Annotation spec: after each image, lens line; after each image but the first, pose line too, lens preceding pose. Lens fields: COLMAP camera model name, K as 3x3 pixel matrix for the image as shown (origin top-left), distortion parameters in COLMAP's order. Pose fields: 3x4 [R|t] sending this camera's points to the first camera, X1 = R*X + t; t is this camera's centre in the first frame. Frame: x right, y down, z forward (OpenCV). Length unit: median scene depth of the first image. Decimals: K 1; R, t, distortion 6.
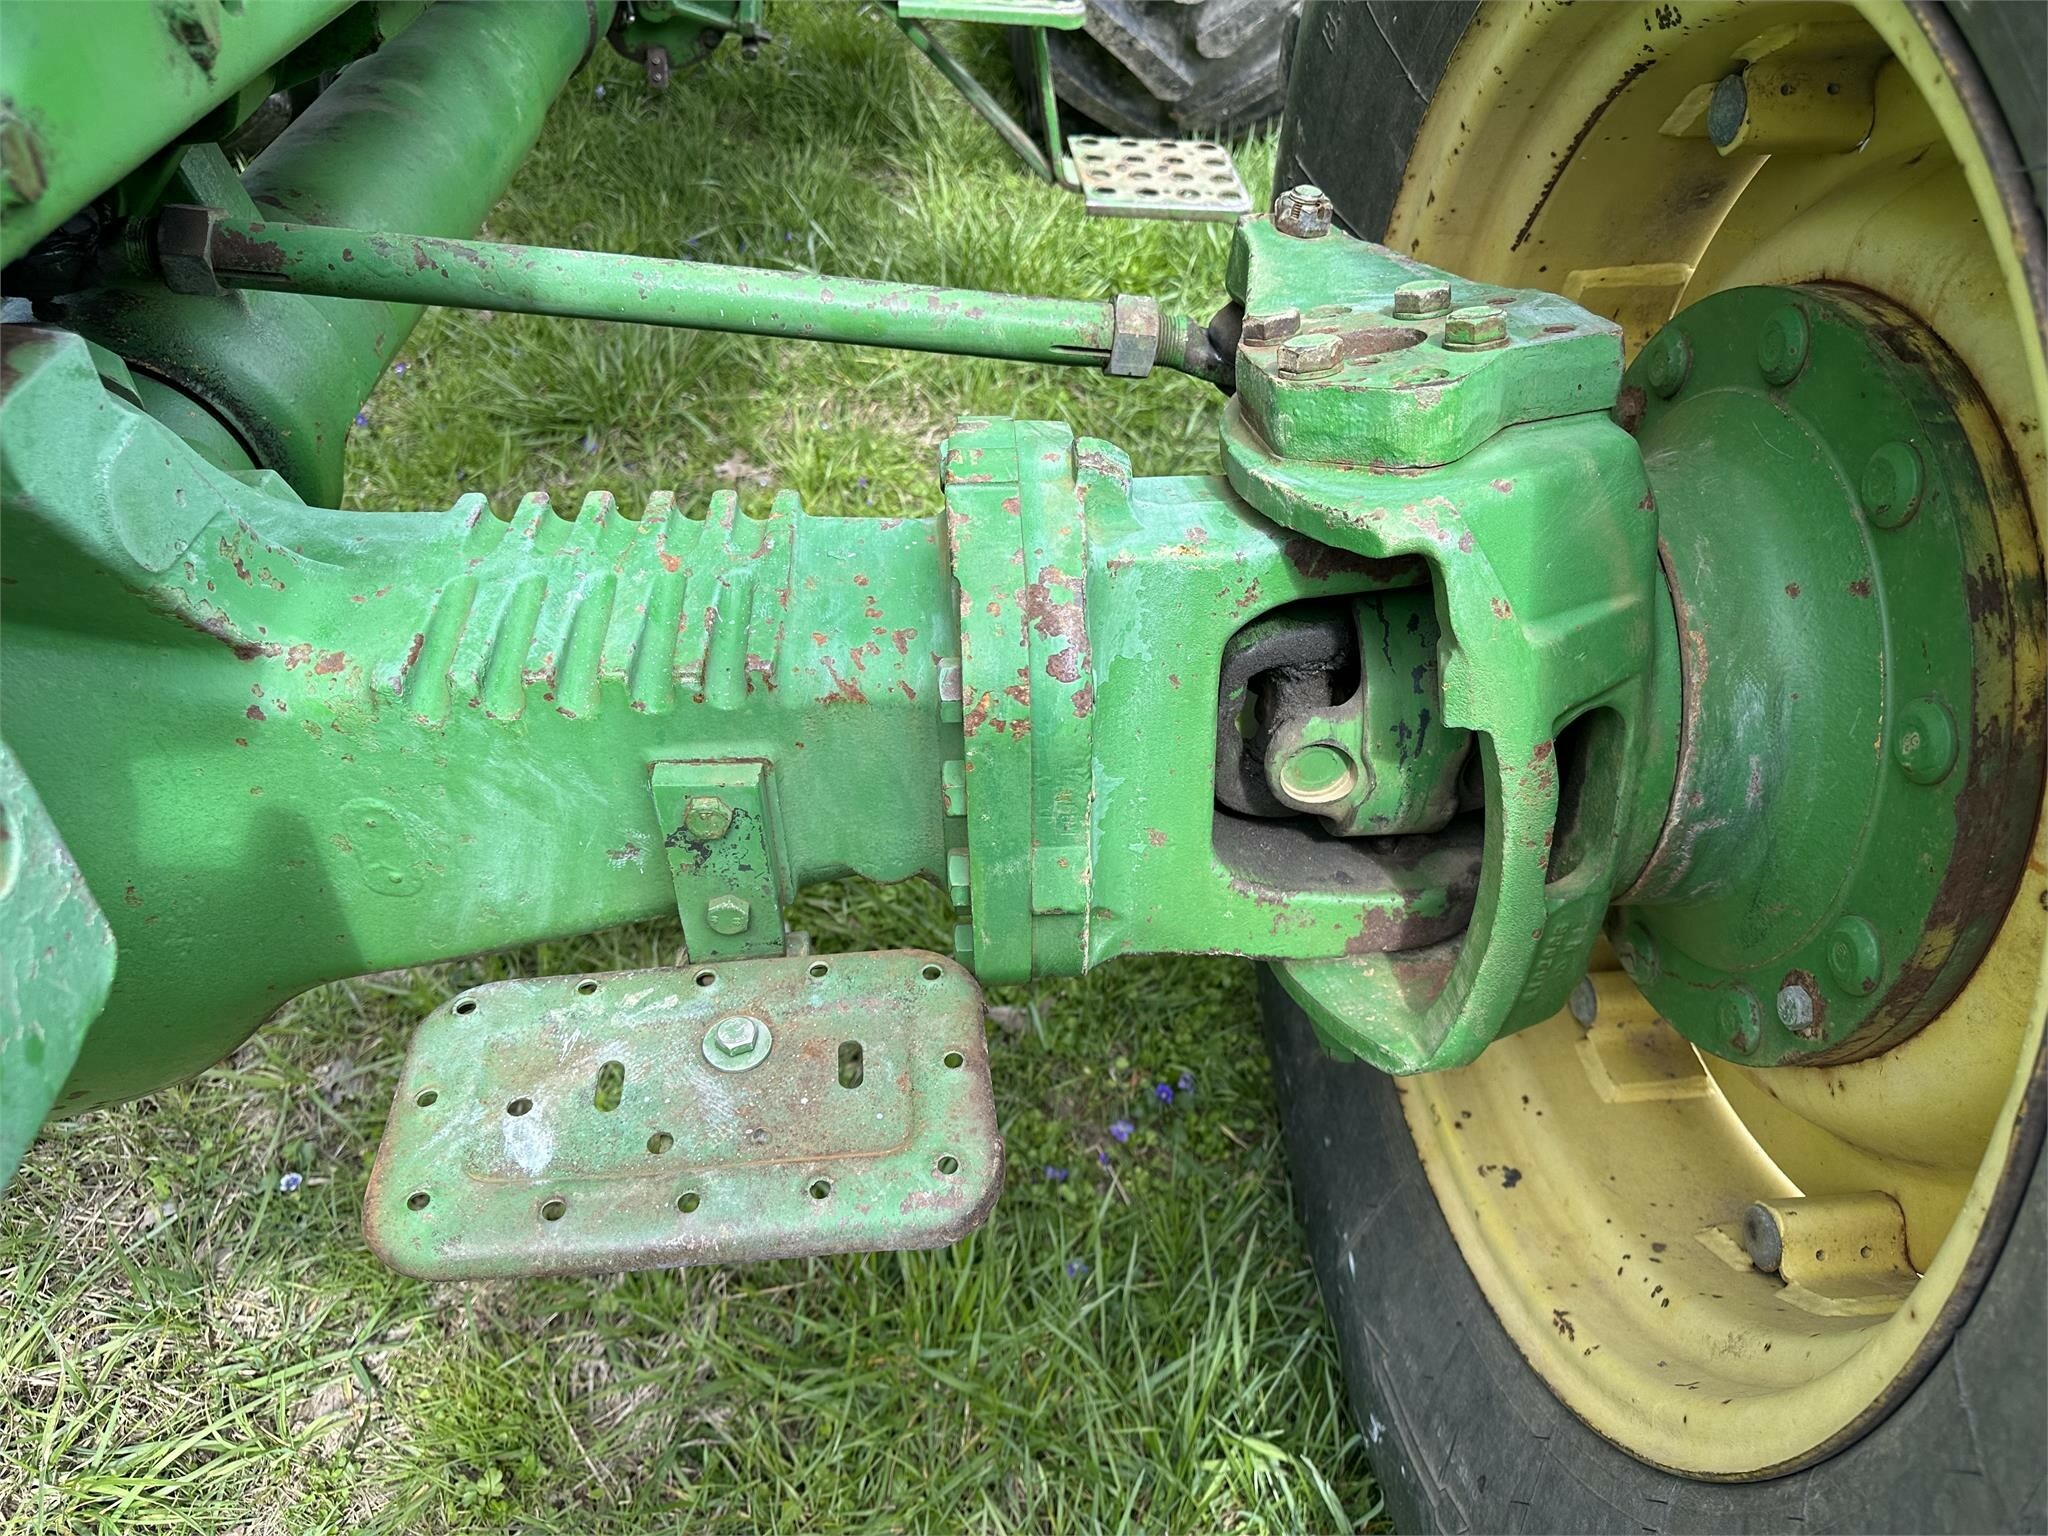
lens RADIAL K [[1448.3, 0, 1010.7], [0, 1448.3, 753.4], [0, 0, 1]] dist [0.034091, -0.046961]
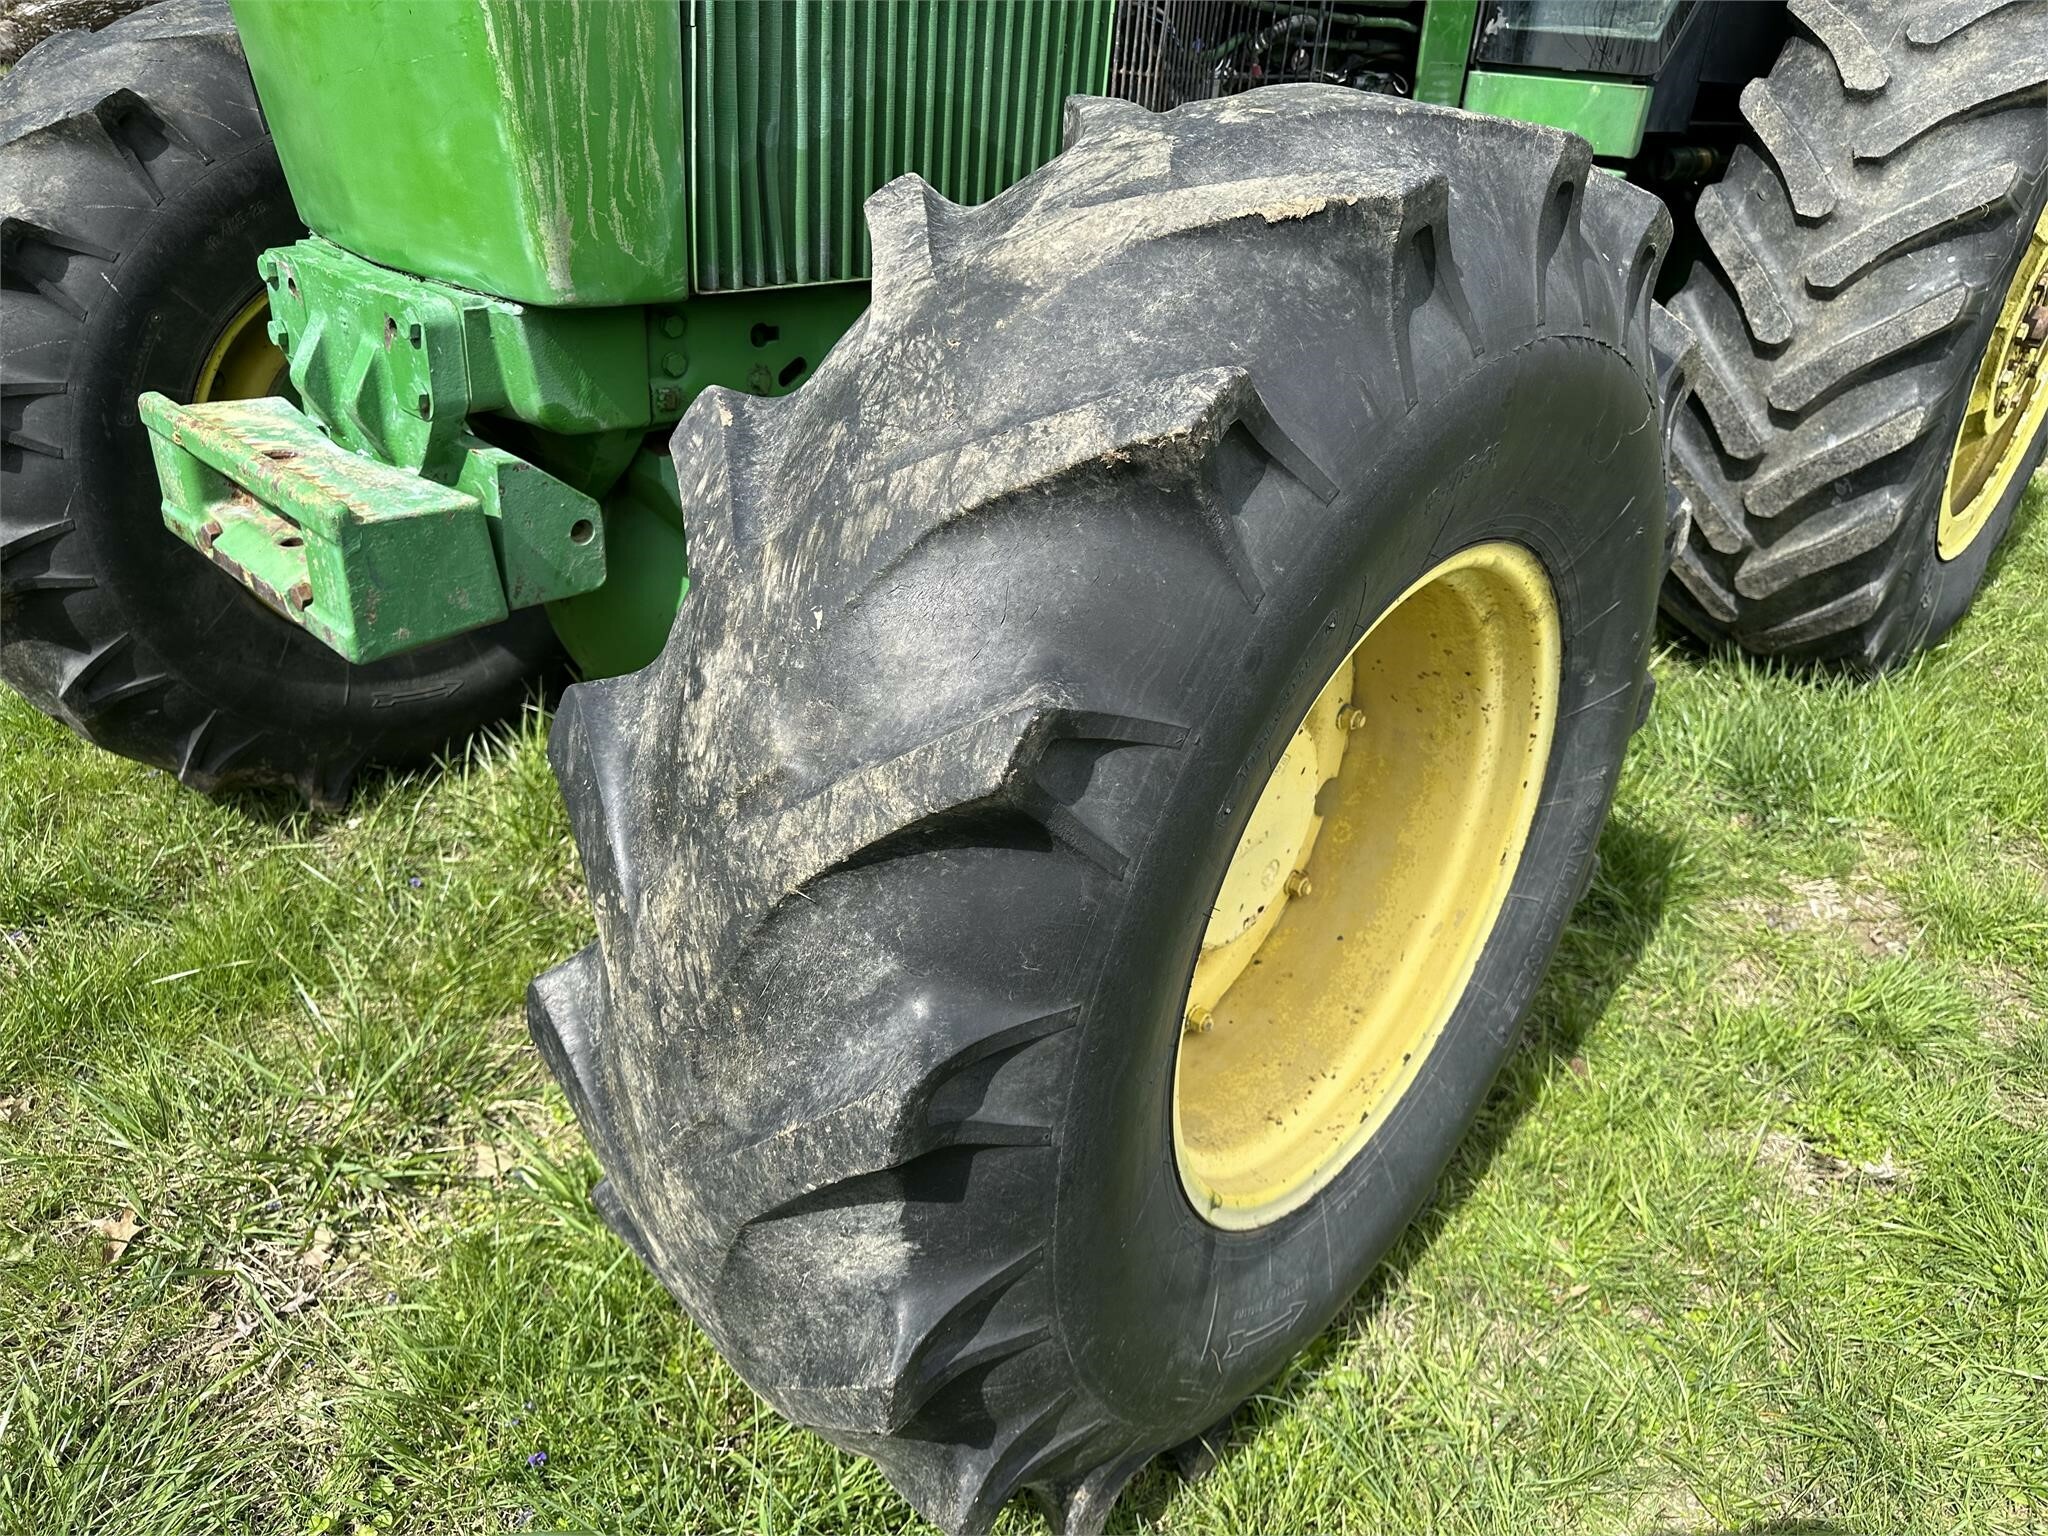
lens RADIAL K [[1446.3, 0, 1025.3], [0, 1446.3, 762.5], [0, 0, 1]] dist [0.000766, -0.007871]
pose [[0.708583, 0.367354, -0.602462, 1.835927], [-0.505189, 0.860192, -0.069670, 0.173185], [0.492640, 0.353724, 0.795101, -0.914870]]
